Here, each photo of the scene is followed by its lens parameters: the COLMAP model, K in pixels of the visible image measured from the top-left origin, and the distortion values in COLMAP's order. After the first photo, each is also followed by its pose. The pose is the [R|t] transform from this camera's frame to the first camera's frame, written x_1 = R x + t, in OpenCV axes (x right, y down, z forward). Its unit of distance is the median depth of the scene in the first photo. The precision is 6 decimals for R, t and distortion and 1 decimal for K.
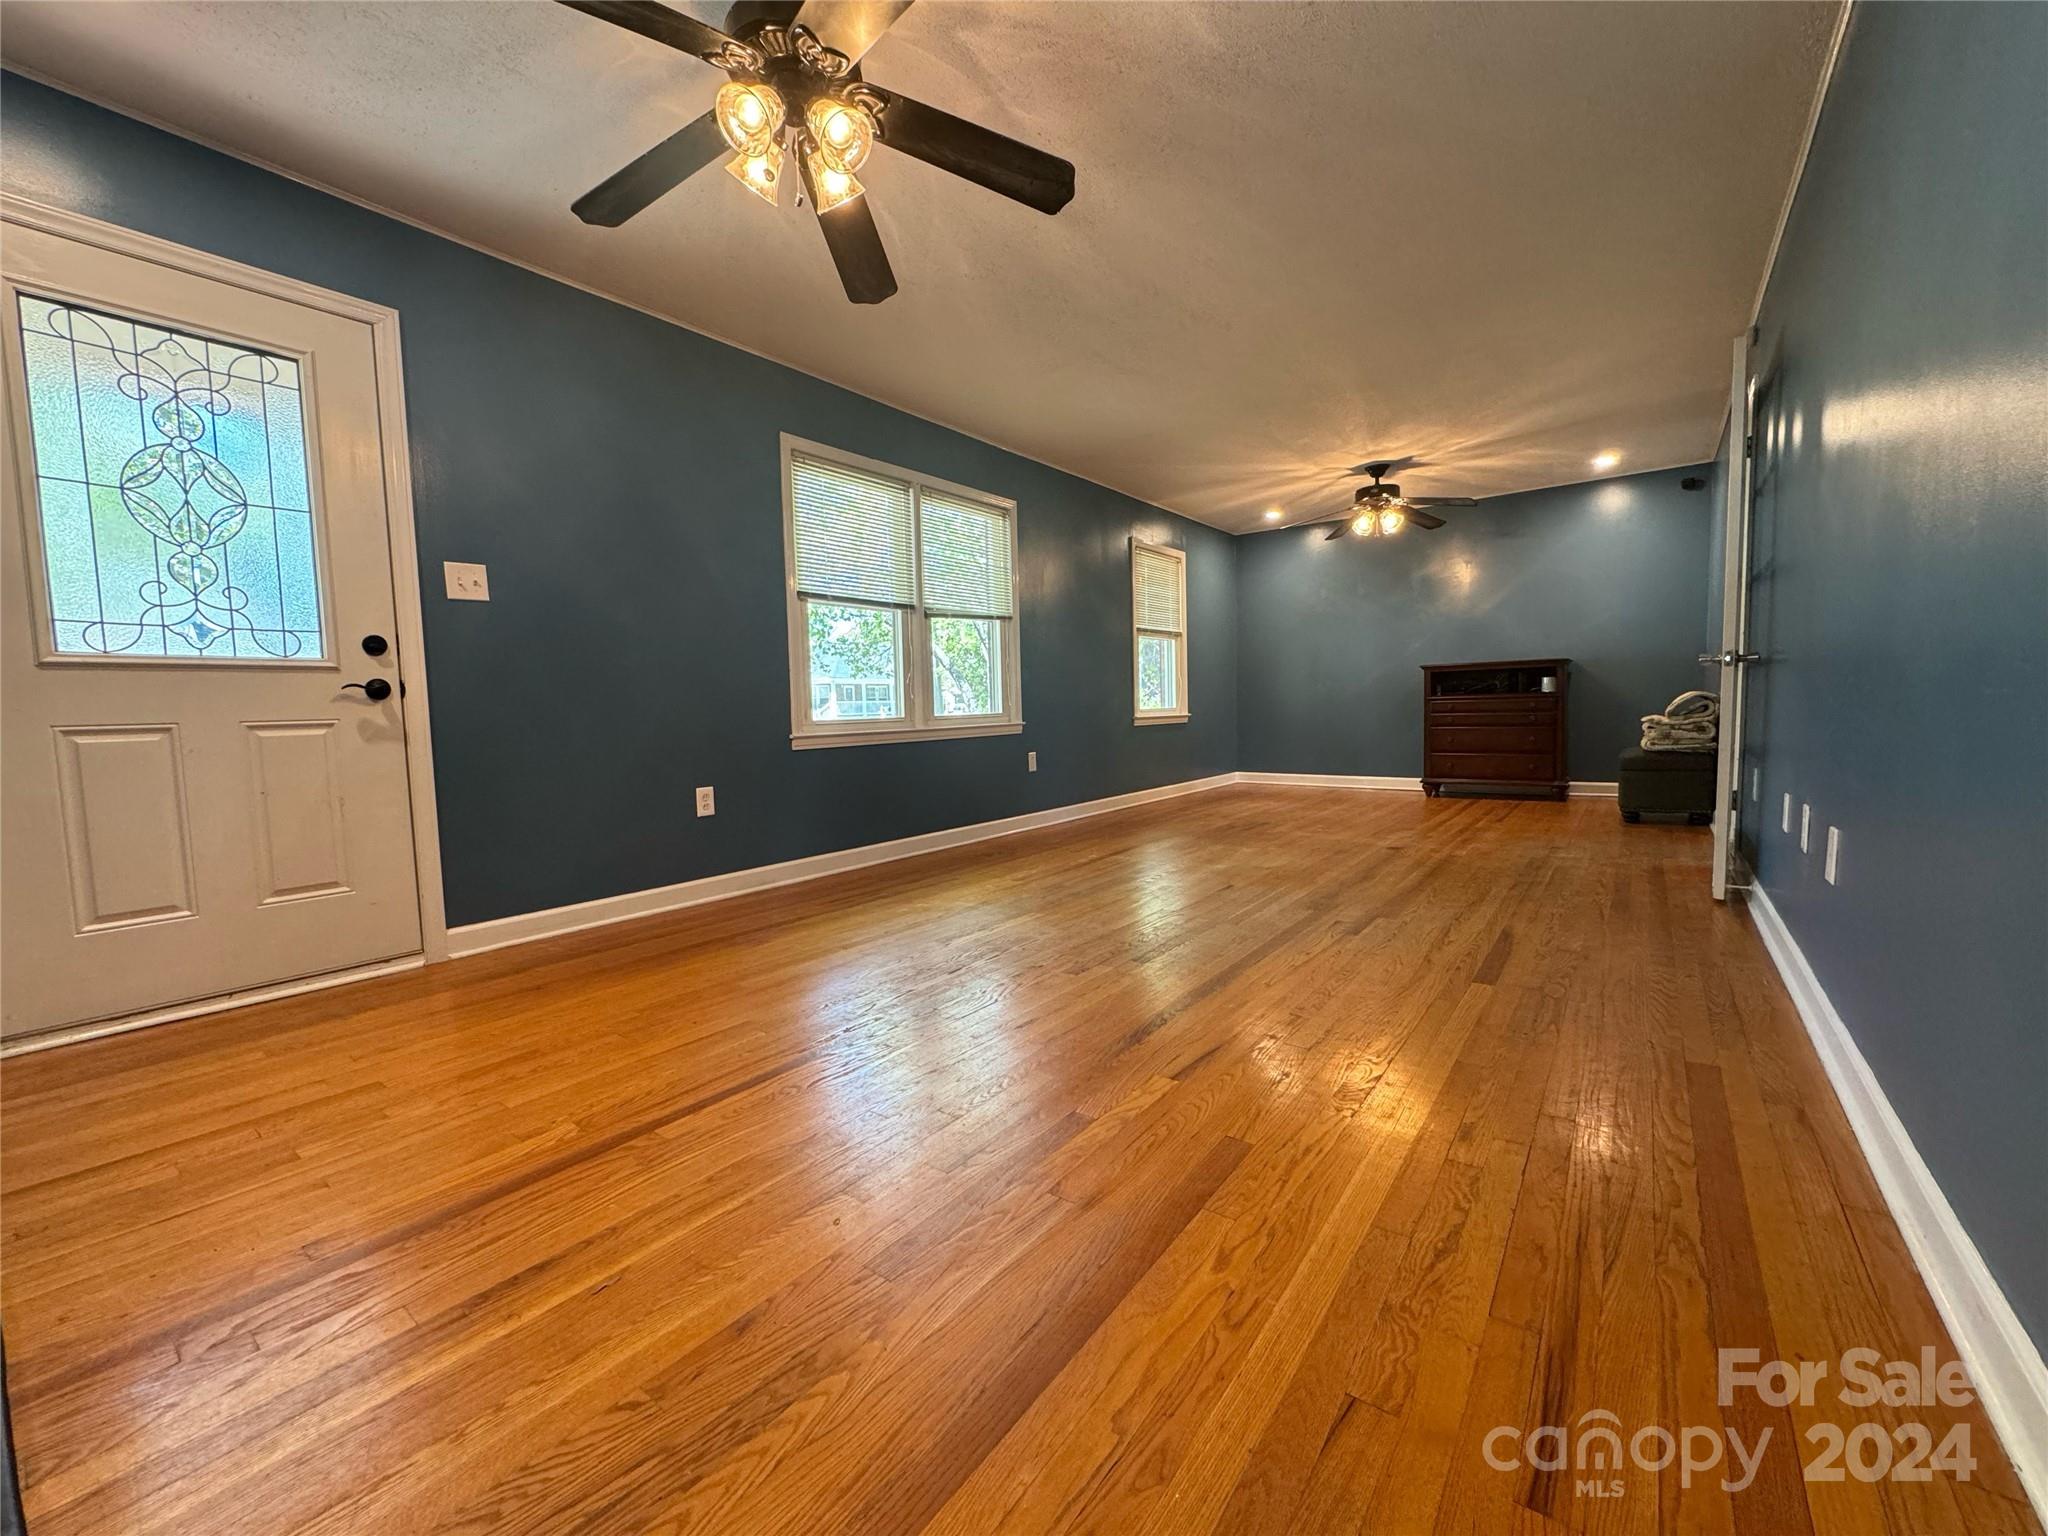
lens RADIAL K [[823.1, 0, 1023.1], [0, 823.1, 759.2], [0, 0, 1]] dist [-0.000201, -0.000028]
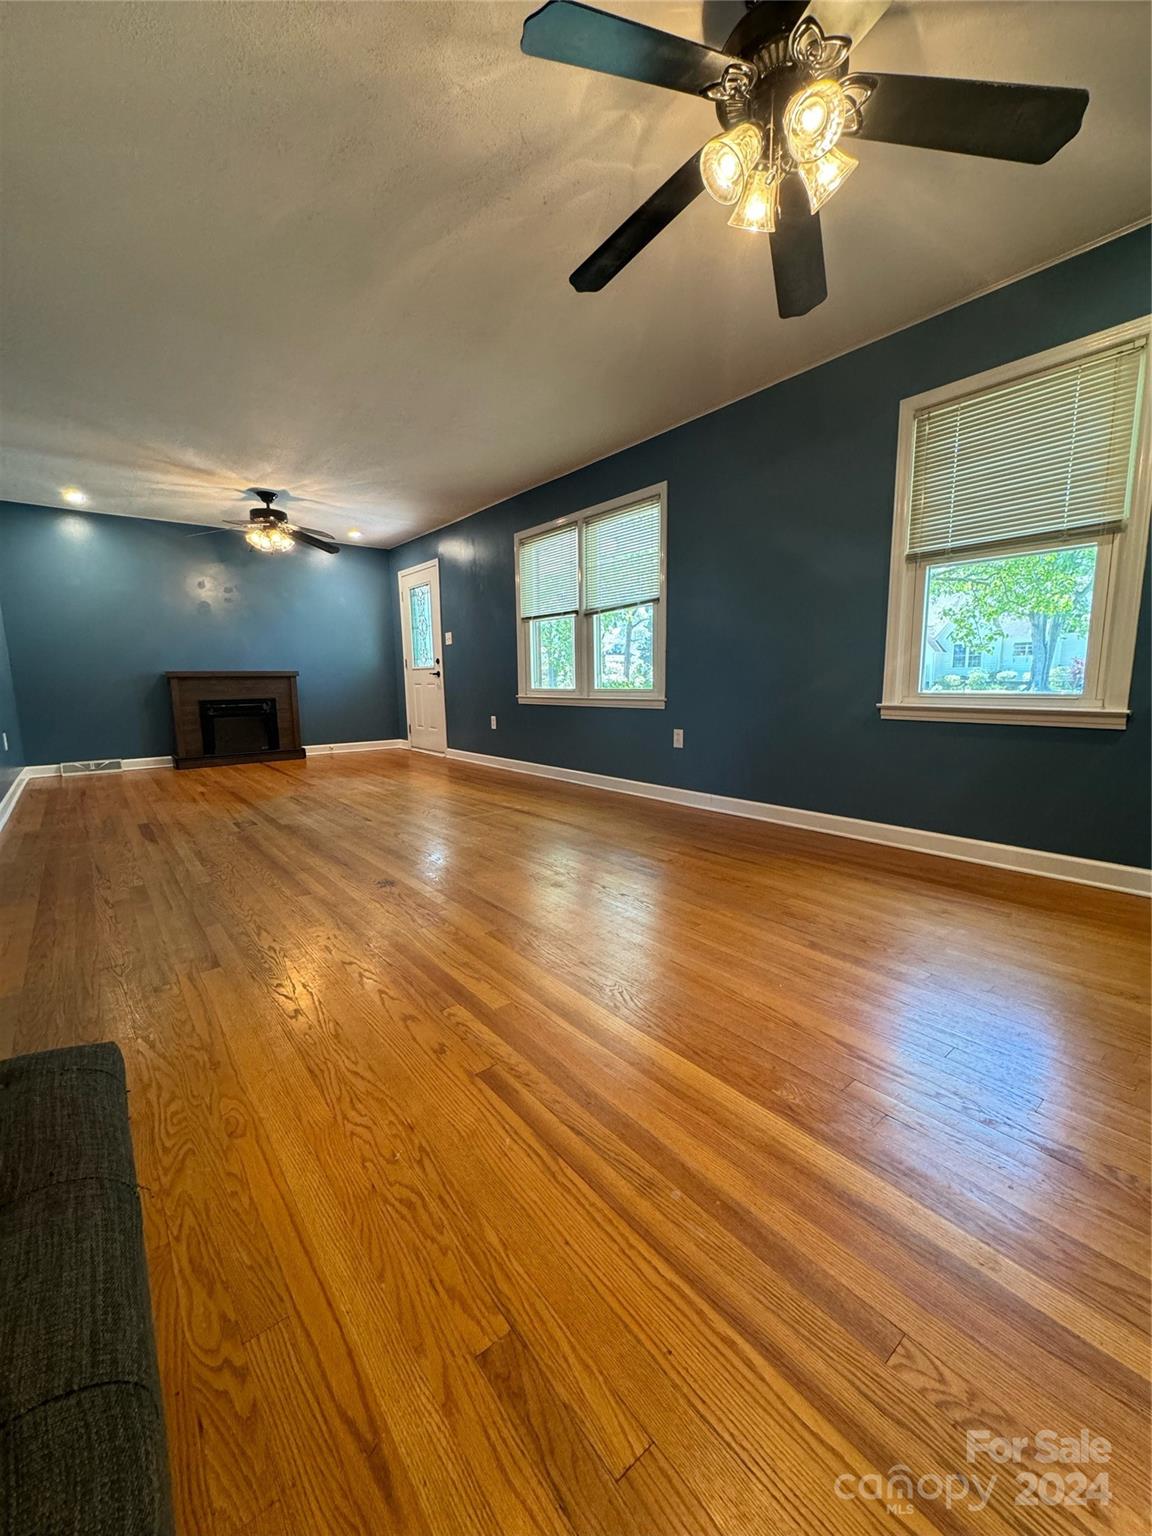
lens RADIAL K [[617.3, 0, 576.5], [0, 617.3, 777.7], [0, 0, 1]] dist [-0.000201, -0.000028]
pose [[-0.242543, 0.172671, -0.954650, 0.939485], [-0.054302, 0.980074, 0.191066, -0.106926], [0.968620, 0.098181, -0.228334, 1.271863]]
